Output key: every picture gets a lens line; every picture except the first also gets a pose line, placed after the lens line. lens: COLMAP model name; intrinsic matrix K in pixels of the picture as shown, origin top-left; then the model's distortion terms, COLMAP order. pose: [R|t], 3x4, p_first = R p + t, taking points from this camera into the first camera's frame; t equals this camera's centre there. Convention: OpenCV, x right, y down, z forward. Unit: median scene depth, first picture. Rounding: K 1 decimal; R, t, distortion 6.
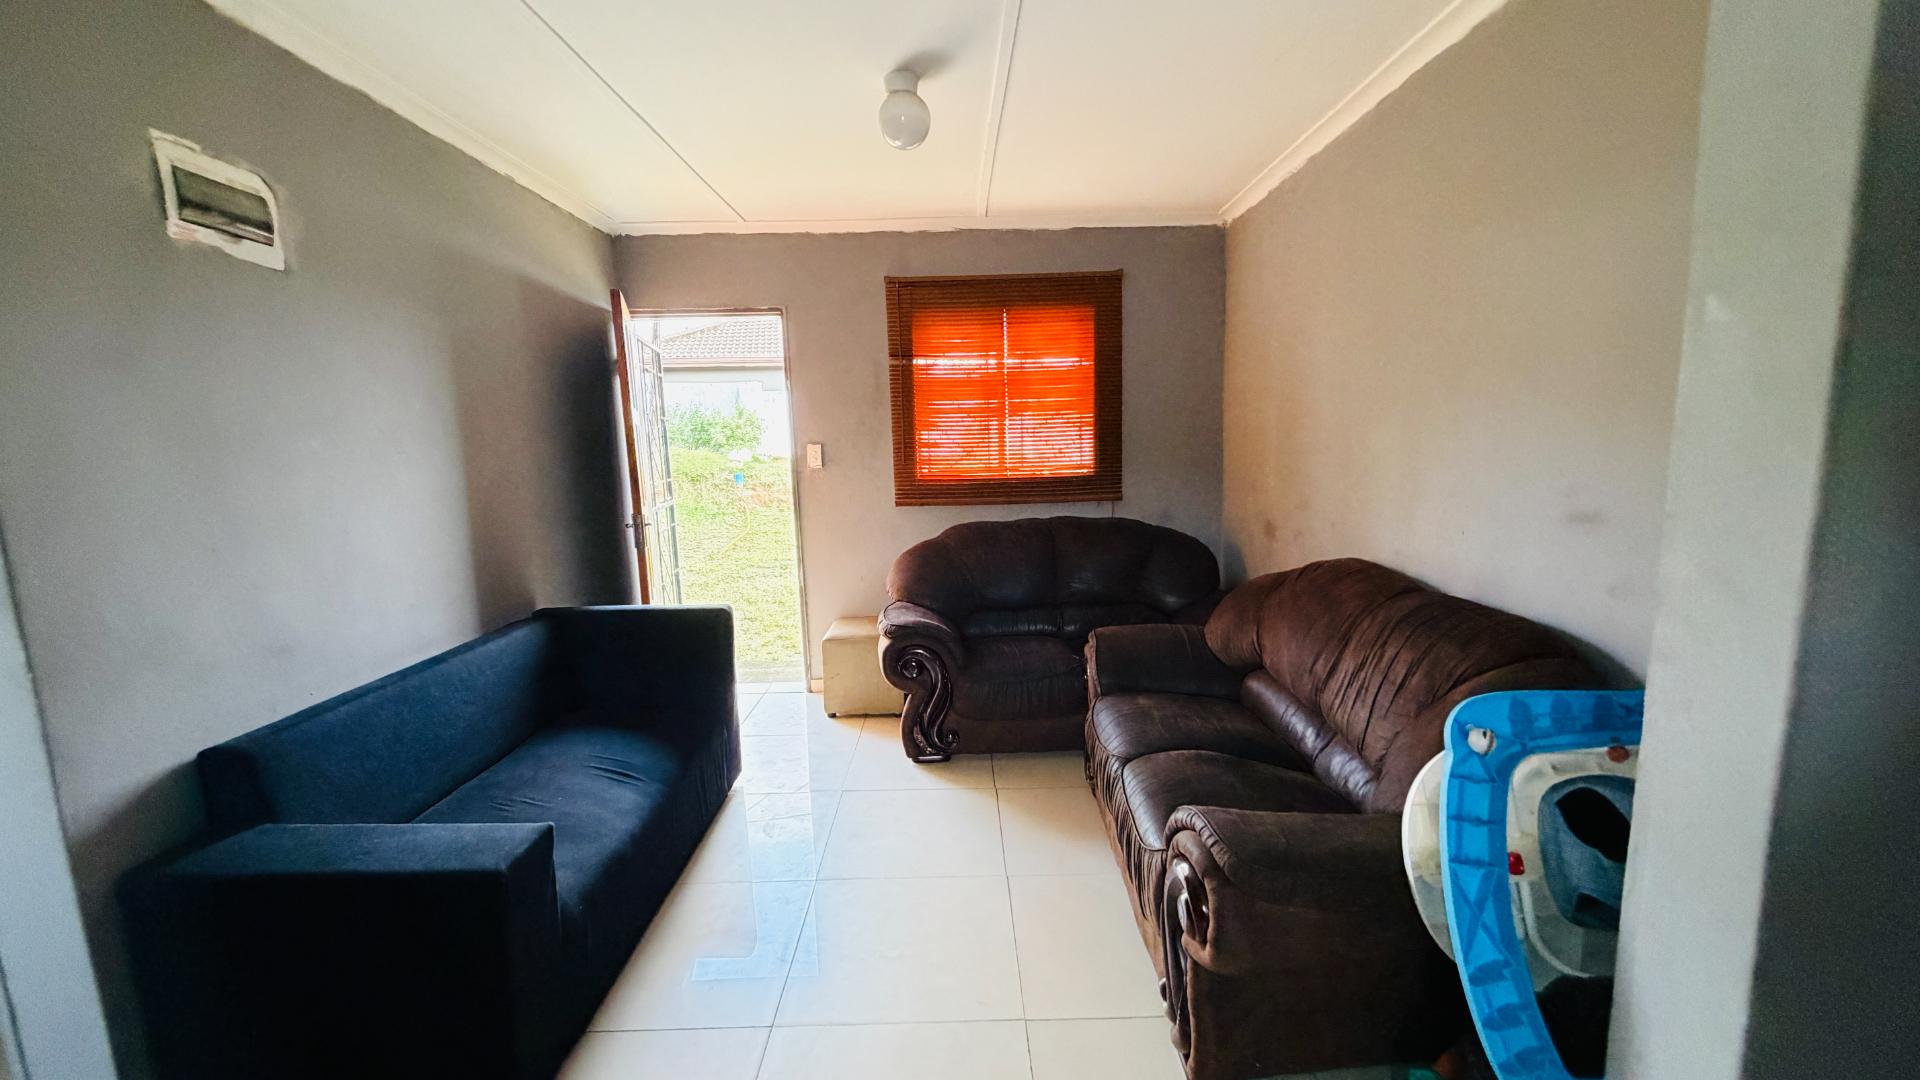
lens RADIAL K [[763.6, 0, 958.4], [0, 763.6, 540.2], [0, 0, 1]] dist [-0.001415, 0.000106]
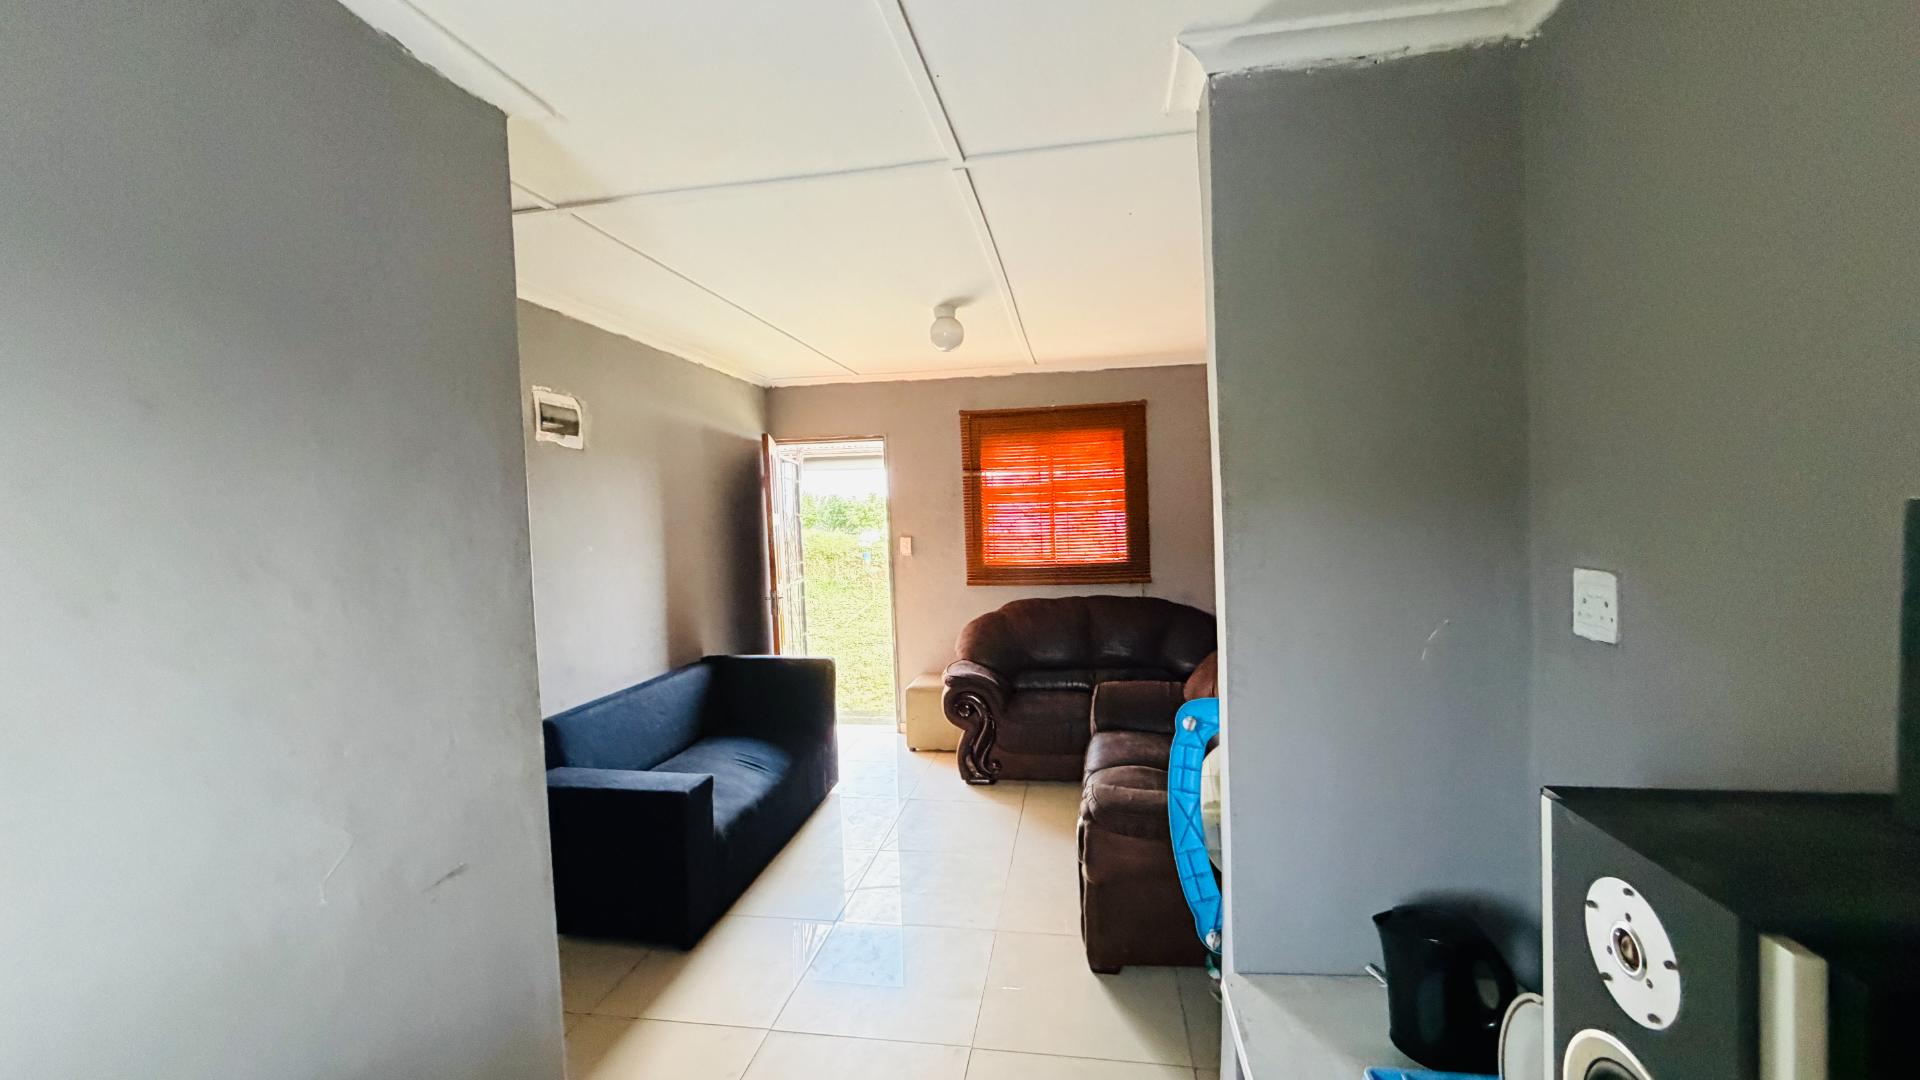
lens RADIAL K [[763.6, 0, 958.4], [0, 763.6, 540.2], [0, 0, 1]] dist [-0.001415, 0.000106]
pose [[0.984881, -0.000085, -0.173230, 0.136537], [-0.016767, 0.995258, -0.095816, 0.002377], [0.172417, 0.097272, 0.980209, -0.282945]]
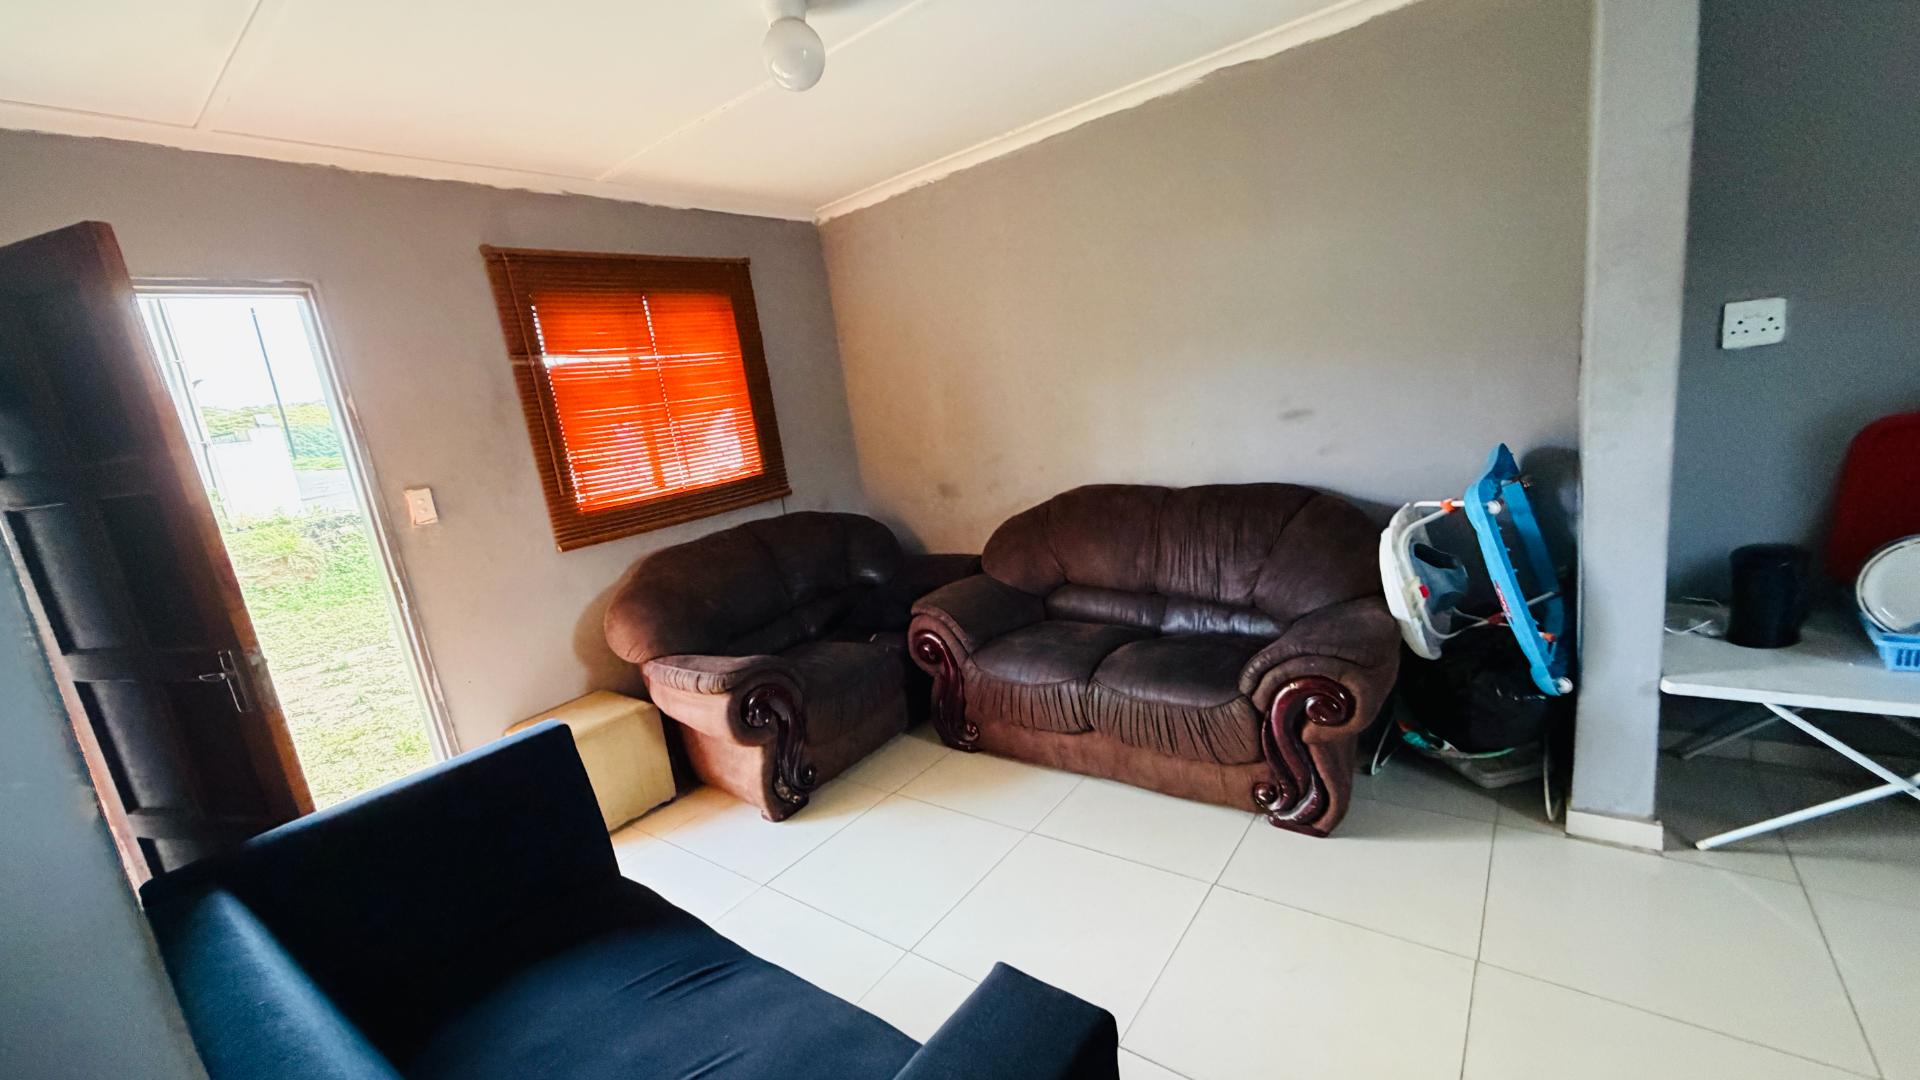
lens RADIAL K [[765.0, 0, 963.8], [0, 765.0, 538.1], [0, 0, 1]] dist [-0.000390, 0.000053]
pose [[0.607949, -0.210740, 0.765497, -0.459762], [0.228715, 0.969747, 0.085327, -0.035199], [-0.760320, 0.123207, 0.637756, 0.237664]]
